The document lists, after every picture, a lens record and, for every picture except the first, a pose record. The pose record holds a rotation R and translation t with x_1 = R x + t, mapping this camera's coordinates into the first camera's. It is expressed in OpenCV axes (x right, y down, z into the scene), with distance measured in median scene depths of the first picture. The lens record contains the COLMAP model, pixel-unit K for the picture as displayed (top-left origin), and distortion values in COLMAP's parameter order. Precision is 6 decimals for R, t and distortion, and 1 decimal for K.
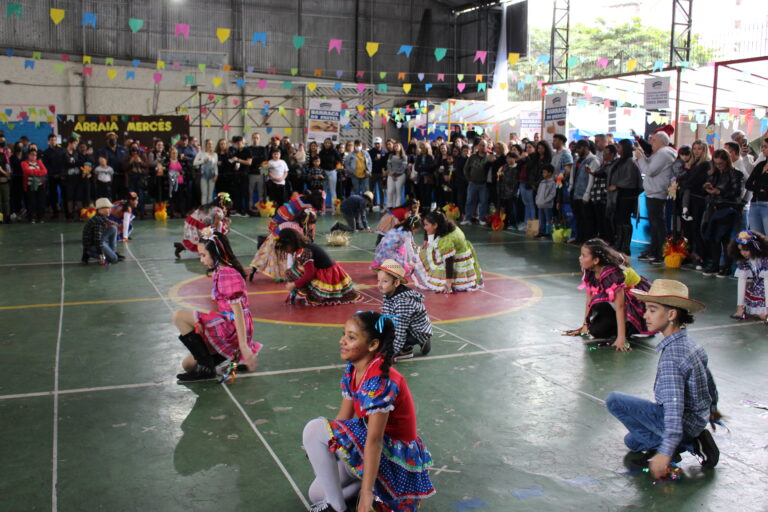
lens RADIAL K [[839.2, 0, 384.0], [0, 839.2, 255.4], [0, 0, 1]] dist [0.000711, 0.000000]
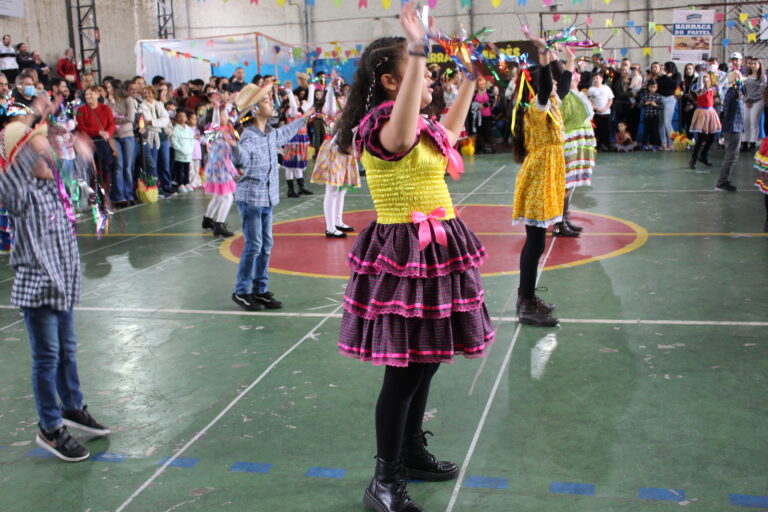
lens RADIAL K [[916.3, 0, 384.1], [0, 916.3, 256.3], [0, 0, 1]] dist [-0.040220, 0.000000]
pose [[0.820504, 0.071723, -0.567123, 0.215632], [-0.030571, 0.996183, 0.081756, -0.008242], [0.570822, -0.049744, 0.819565, 0.080994]]
